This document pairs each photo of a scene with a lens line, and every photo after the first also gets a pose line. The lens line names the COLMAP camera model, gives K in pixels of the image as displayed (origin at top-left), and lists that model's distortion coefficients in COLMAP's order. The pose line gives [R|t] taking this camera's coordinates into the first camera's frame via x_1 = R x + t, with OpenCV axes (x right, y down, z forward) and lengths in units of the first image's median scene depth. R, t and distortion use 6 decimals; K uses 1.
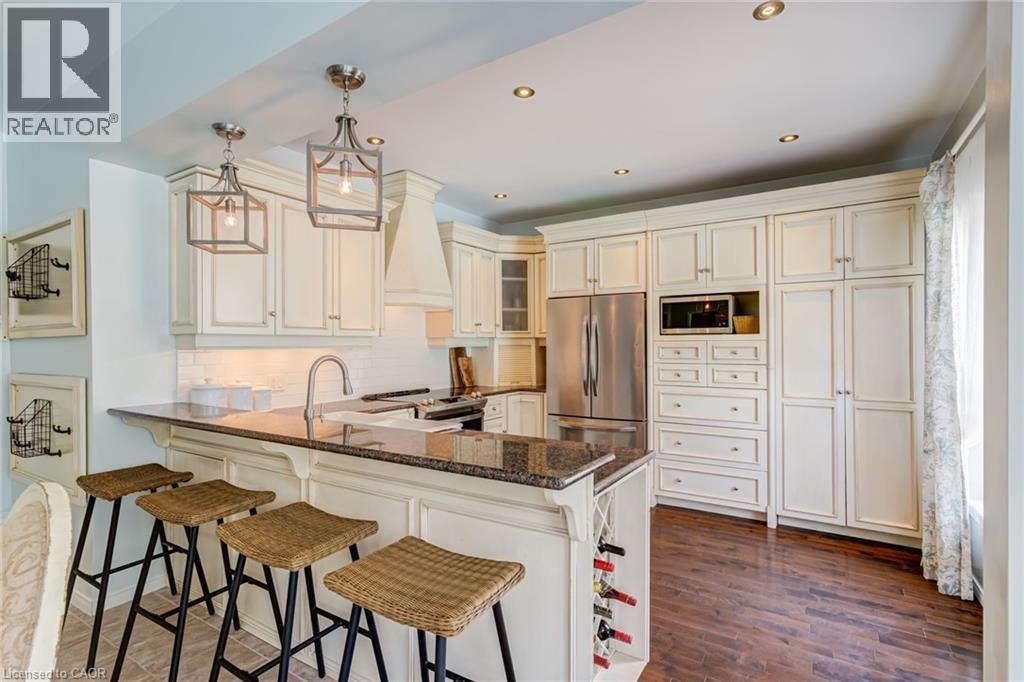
lens RADIAL K [[490.1, 0, 512.0], [0, 490.1, 341.0], [0, 0, 1]] dist [-0.004866, 0.000089]
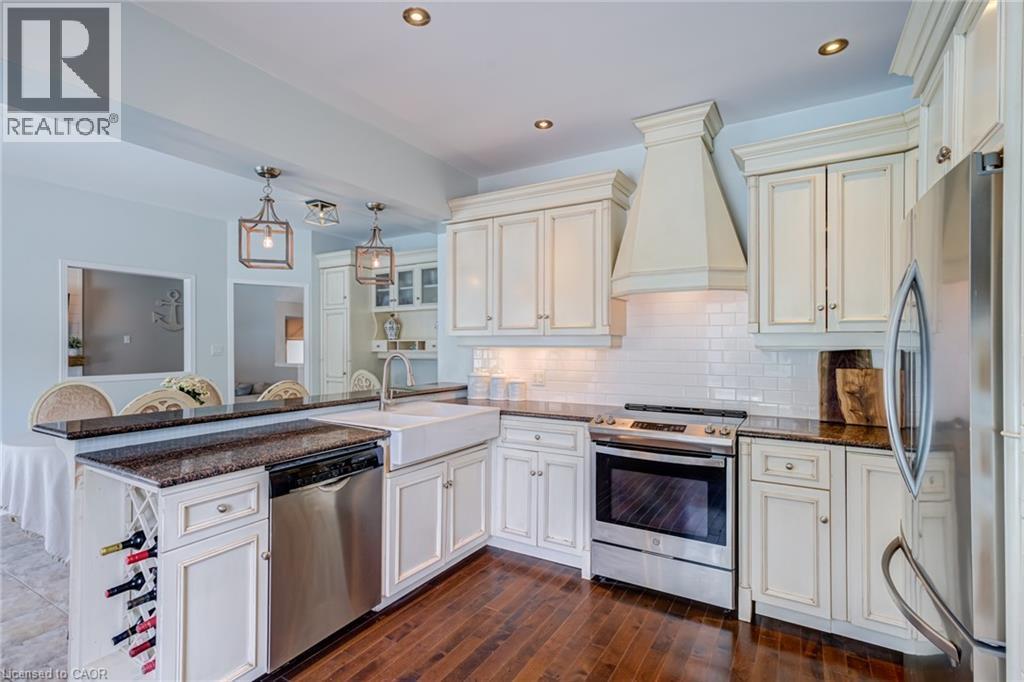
lens RADIAL K [[490.1, 0, 512.0], [0, 490.1, 341.0], [0, 0, 1]] dist [-0.004866, 0.000089]
pose [[0.010416, 0.002432, -0.999943, 0.536200], [0.007683, 0.999967, 0.002512, -0.001373], [0.999916, -0.007708, 0.010397, 0.769604]]
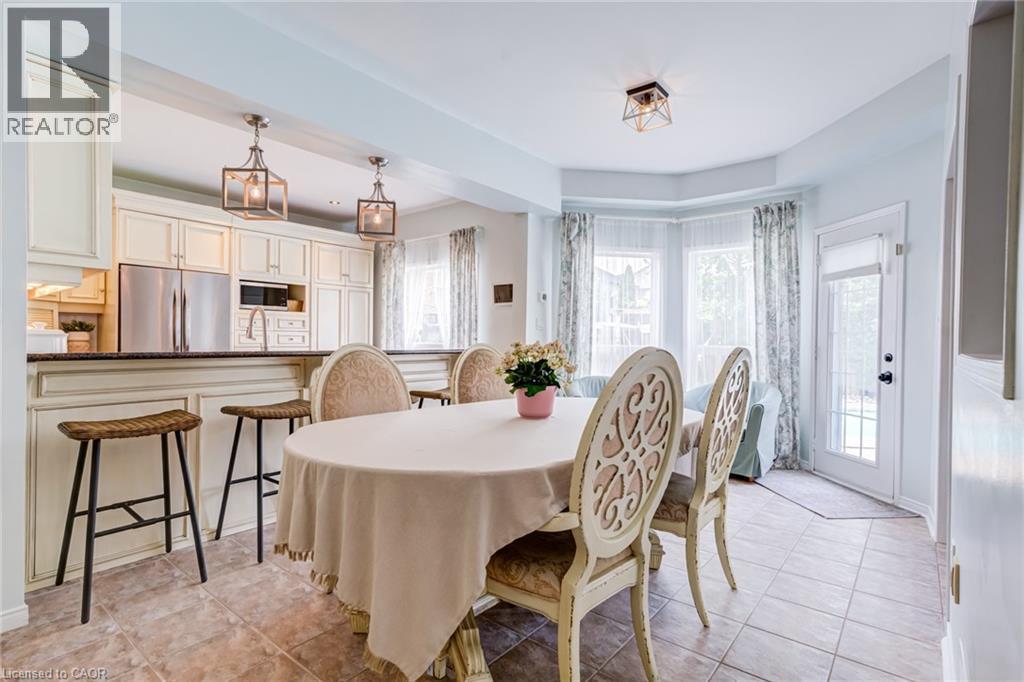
lens RADIAL K [[490.1, 0, 512.0], [0, 490.1, 341.0], [0, 0, 1]] dist [-0.004866, 0.000089]
pose [[0.135159, 0.001586, 0.990823, -0.987369], [-0.018792, 0.999823, 0.000963, 0.064703], [-0.990646, -0.018749, 0.135165, 0.102823]]
